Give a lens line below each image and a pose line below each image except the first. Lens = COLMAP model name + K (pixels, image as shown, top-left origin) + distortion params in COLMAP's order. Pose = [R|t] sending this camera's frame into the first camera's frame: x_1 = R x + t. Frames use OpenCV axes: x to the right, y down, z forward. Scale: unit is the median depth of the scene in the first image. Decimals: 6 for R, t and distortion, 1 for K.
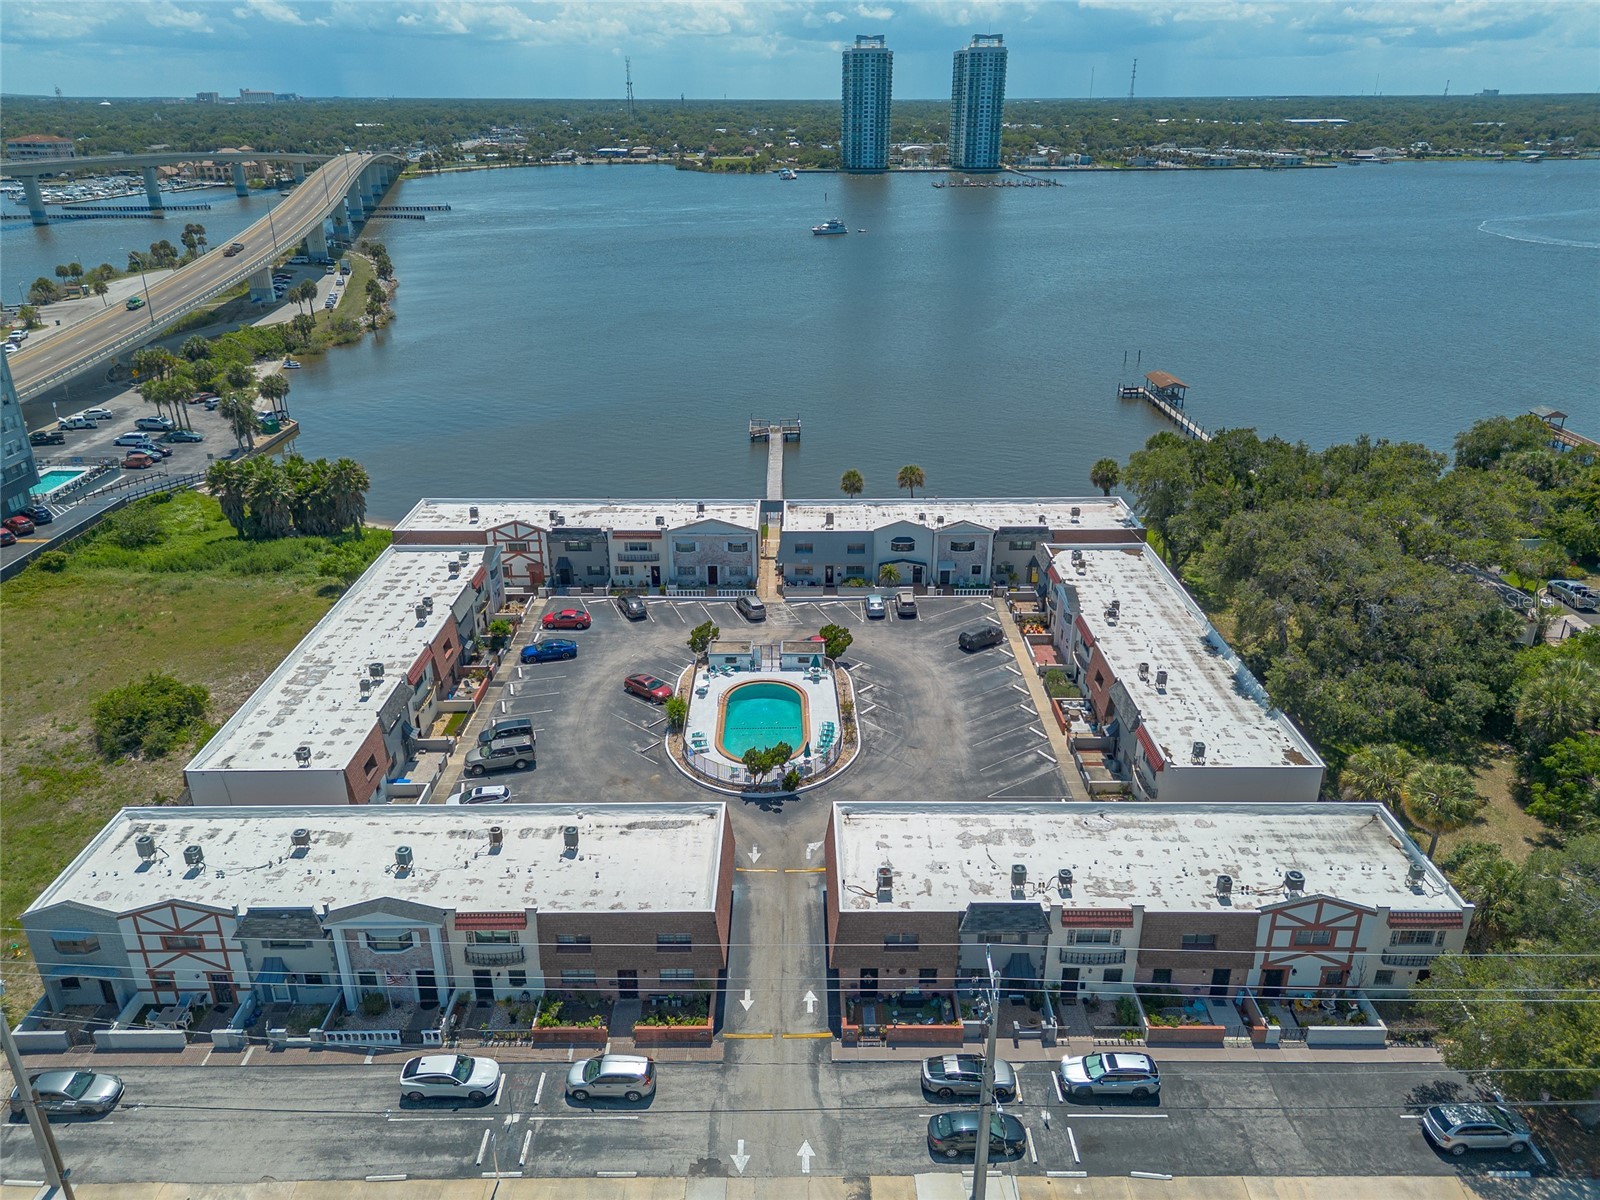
lens RADIAL K [[1133.9, 0, 796.5], [0, 1133.9, 600.9], [0, 0, 1]] dist [0.075414, -0.076115]
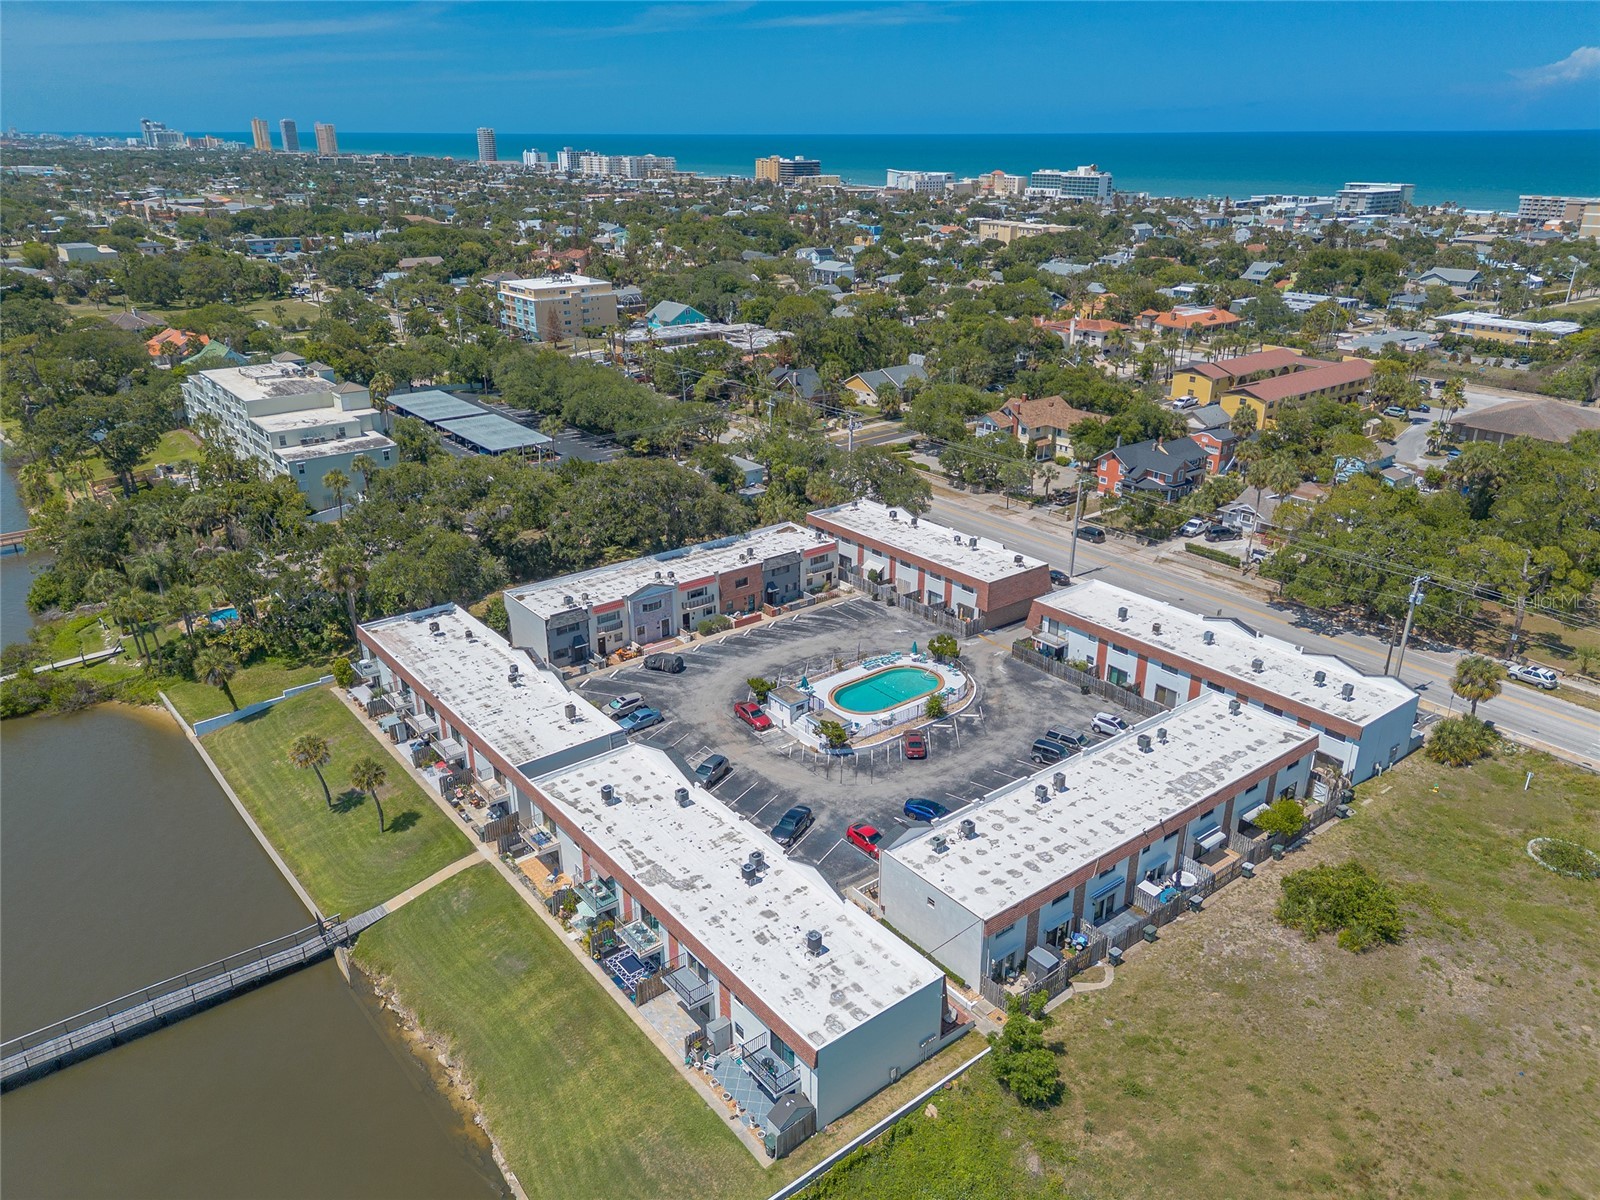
lens RADIAL K [[1133.9, 0, 796.5], [0, 1133.9, 600.9], [0, 0, 1]] dist [0.075414, -0.076115]
pose [[-0.614230, -0.296306, 0.731386, -0.689698], [0.319223, 0.754311, 0.573682, -0.583870], [-0.721678, 0.585848, -0.368733, 1.165600]]
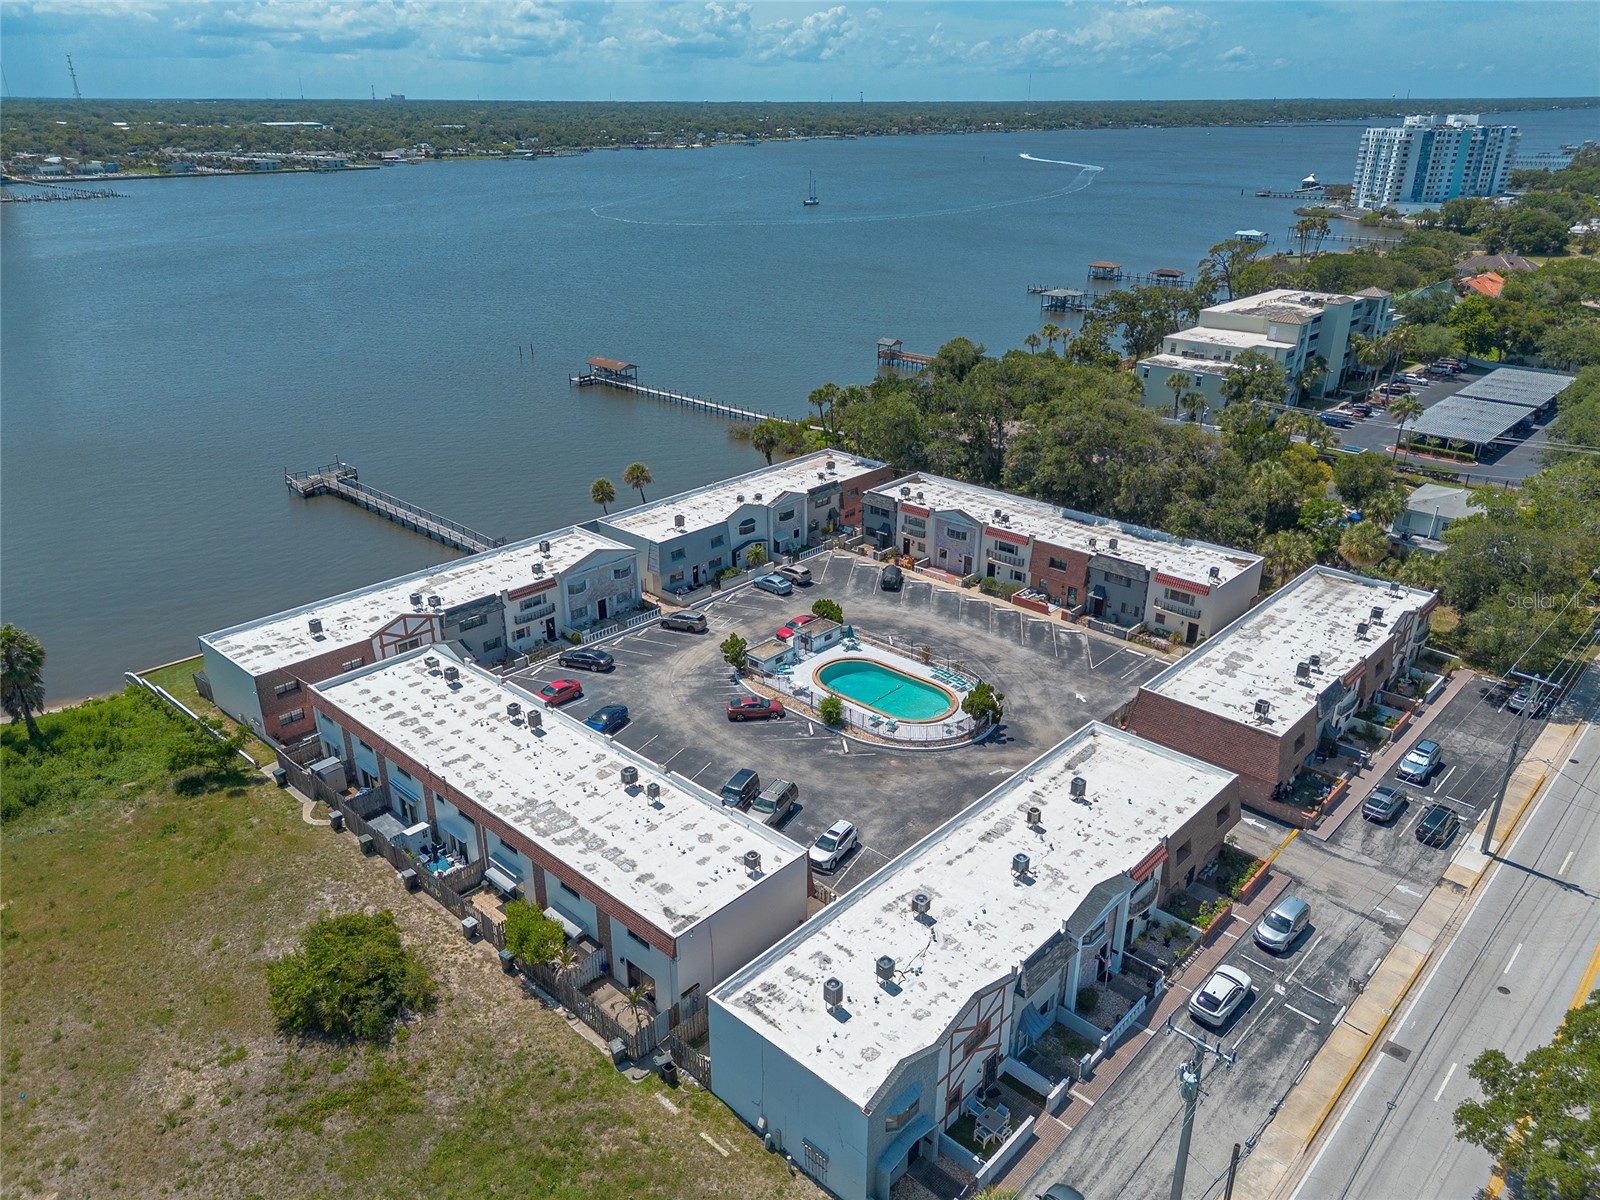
lens RADIAL K [[1141.1, 0, 797.6], [0, 1141.1, 595.8], [0, 0, 1]] dist [0.079818, -0.086958]
pose [[0.683436, -0.284984, 0.672085, -0.600689], [0.290476, 0.950793, 0.107783, -0.089455], [-0.669730, 0.121562, 0.732587, 0.210123]]
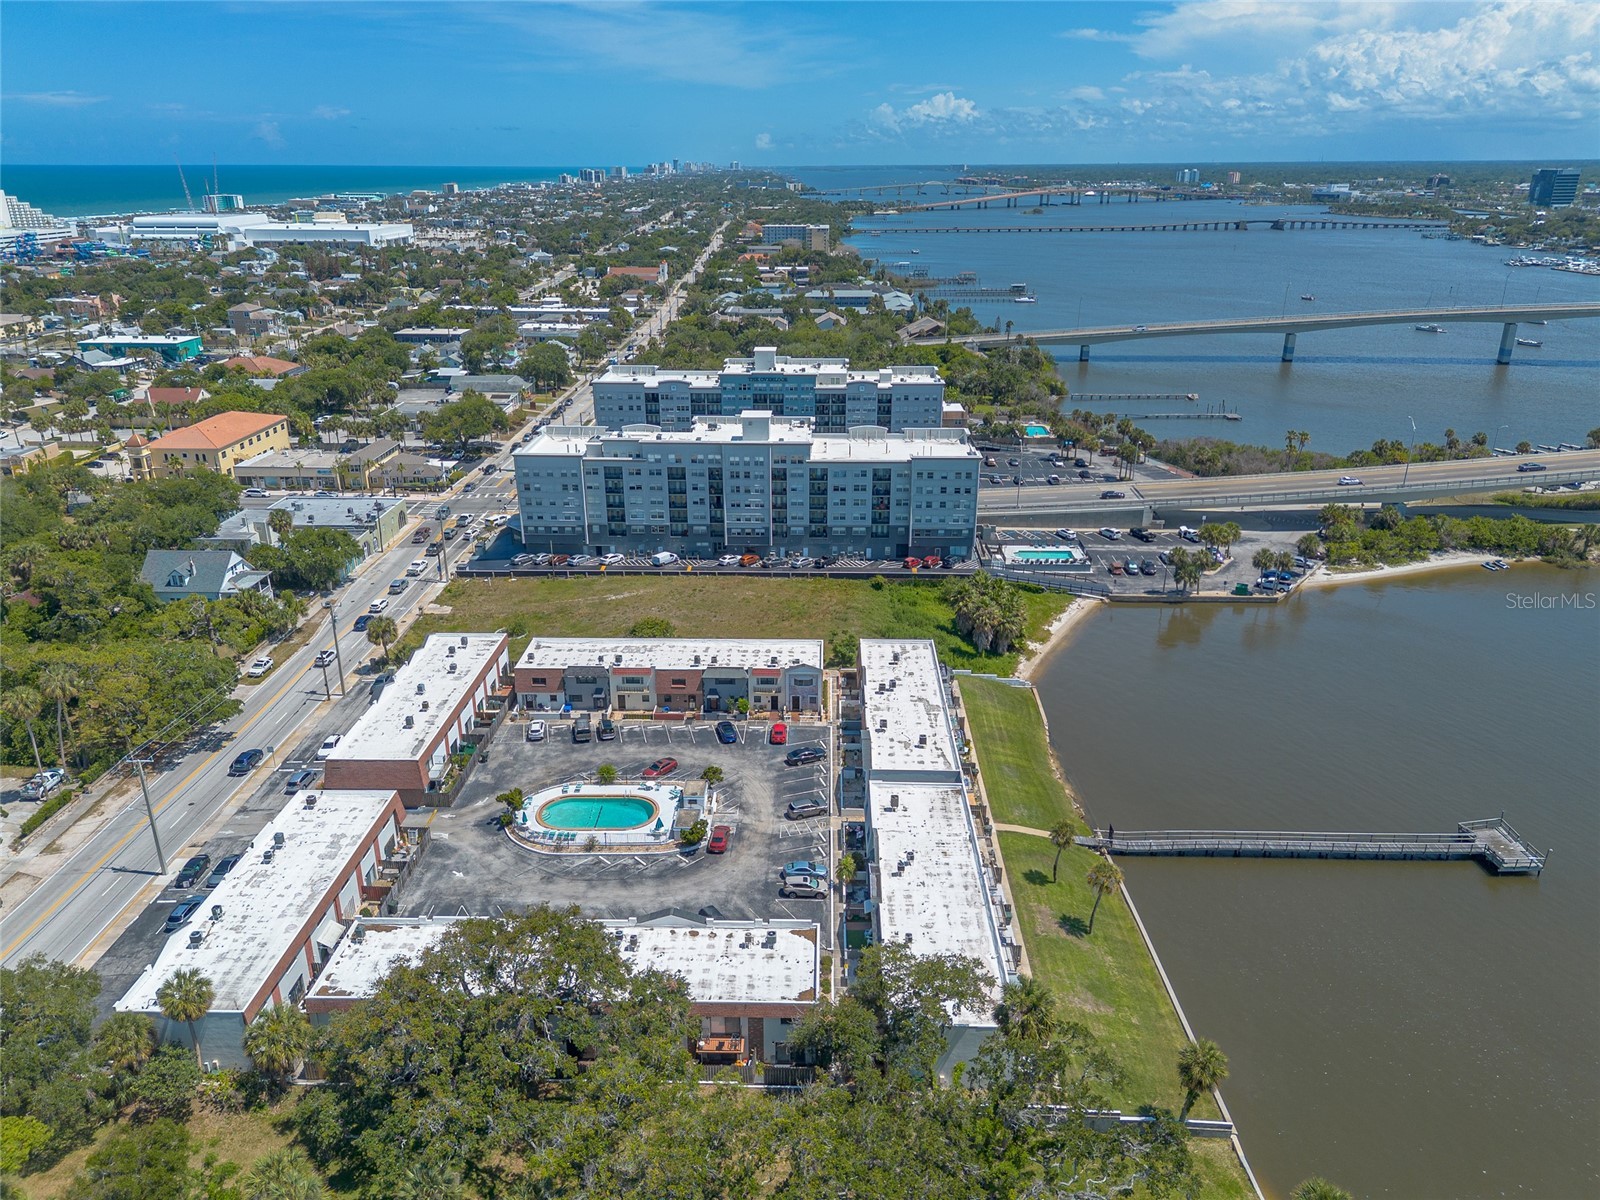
lens RADIAL K [[1115.3, 0, 806.4], [0, 1115.3, 621.3], [0, 0, 1]] dist [0.086616, -0.067708]
pose [[-0.019813, 0.377482, -0.925805, 0.901675], [-0.401556, 0.845014, 0.353134, -0.534306], [0.915620, 0.378759, 0.134838, 0.749379]]
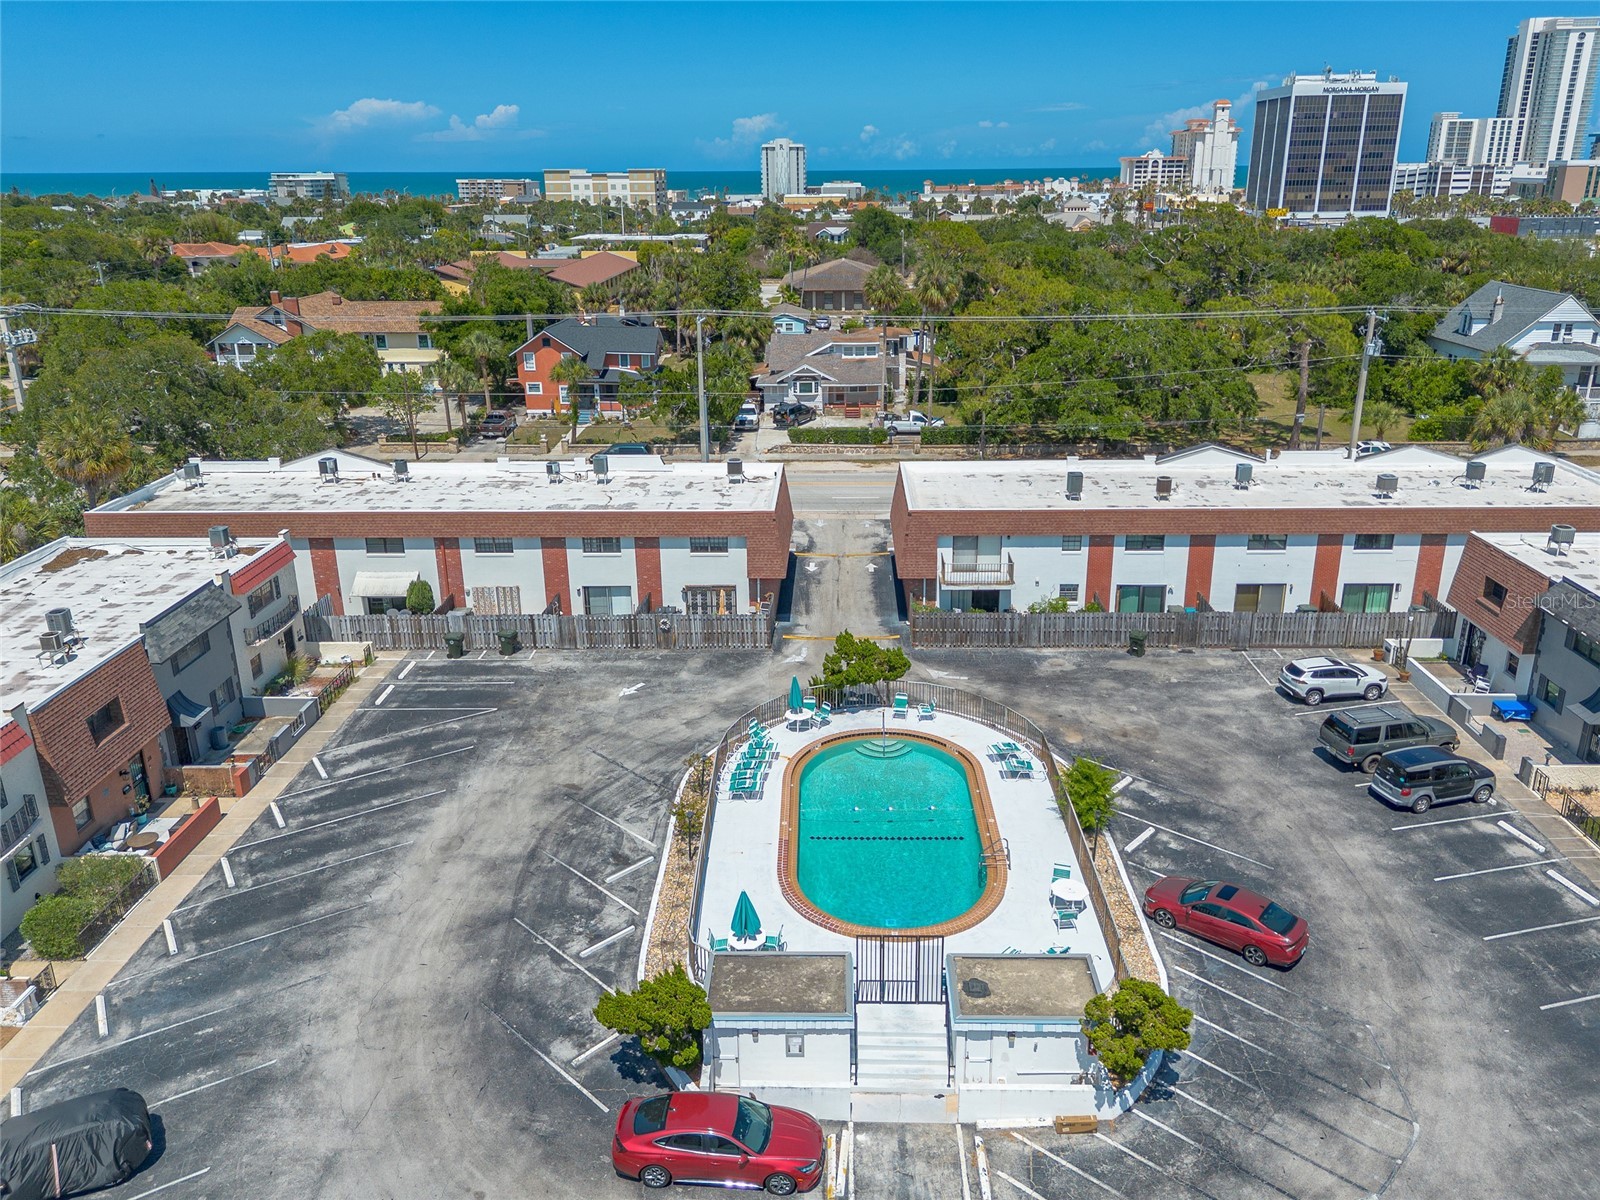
lens RADIAL K [[1196.7, 0, 827.9], [0, 1196.7, 575.6], [0, 0, 1]] dist [0.072976, -0.064848]
pose [[-0.999861, 0.005013, 0.015915, -0.011028], [0.014421, 0.739479, 0.673025, -0.211416], [-0.008395, 0.673161, -0.739449, 0.995023]]
